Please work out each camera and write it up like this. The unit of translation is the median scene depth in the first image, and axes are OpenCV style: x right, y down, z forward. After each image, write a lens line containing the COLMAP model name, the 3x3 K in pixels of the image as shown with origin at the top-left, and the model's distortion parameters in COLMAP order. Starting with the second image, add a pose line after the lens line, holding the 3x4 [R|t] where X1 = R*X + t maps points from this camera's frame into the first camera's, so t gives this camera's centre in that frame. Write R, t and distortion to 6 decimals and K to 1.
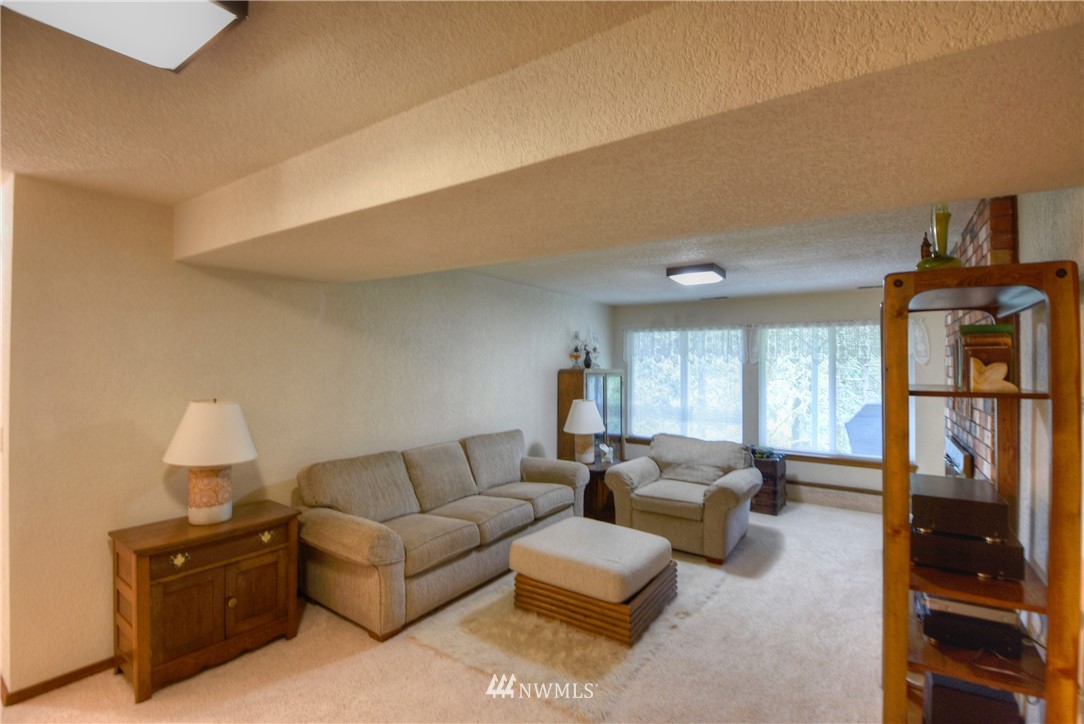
lens RADIAL K [[492.5, 0, 541.3], [0, 492.5, 359.4], [0, 0, 1]] dist [0.001187, -0.000654]
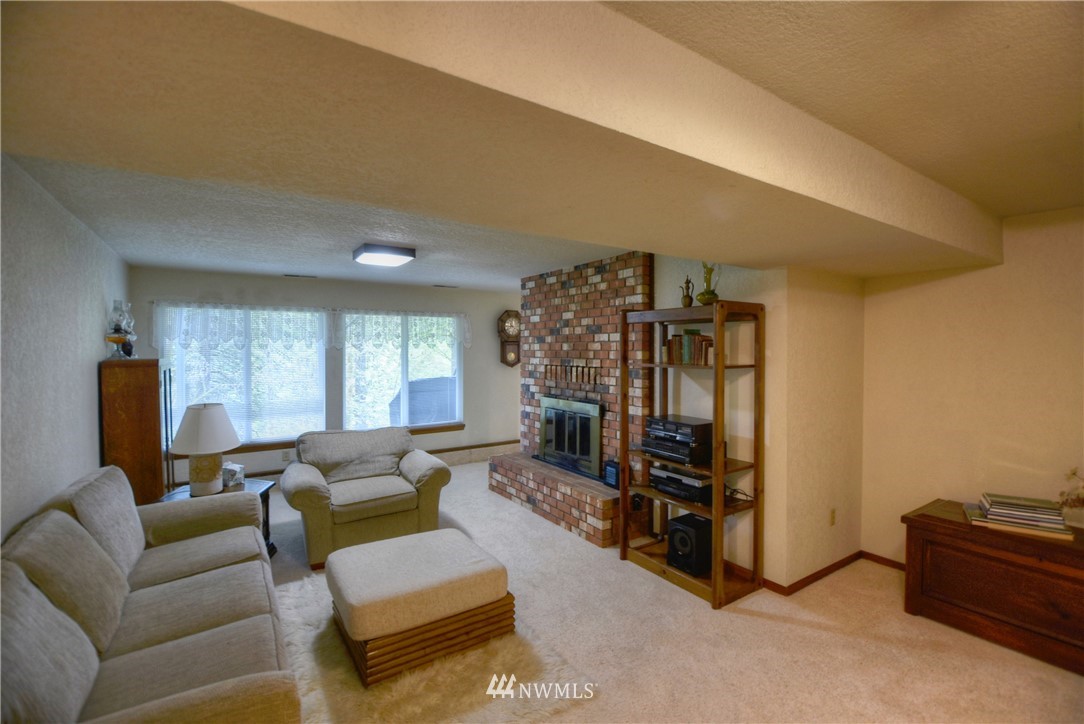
lens RADIAL K [[492.5, 0, 538.4], [0, 492.5, 365.5], [0, 0, 1]] dist [0.001187, -0.000654]
pose [[0.379842, -0.040450, 0.924166, -0.426747], [-0.003284, 0.998978, 0.045074, -0.005042], [-0.925045, -0.020156, 0.379321, 0.348324]]
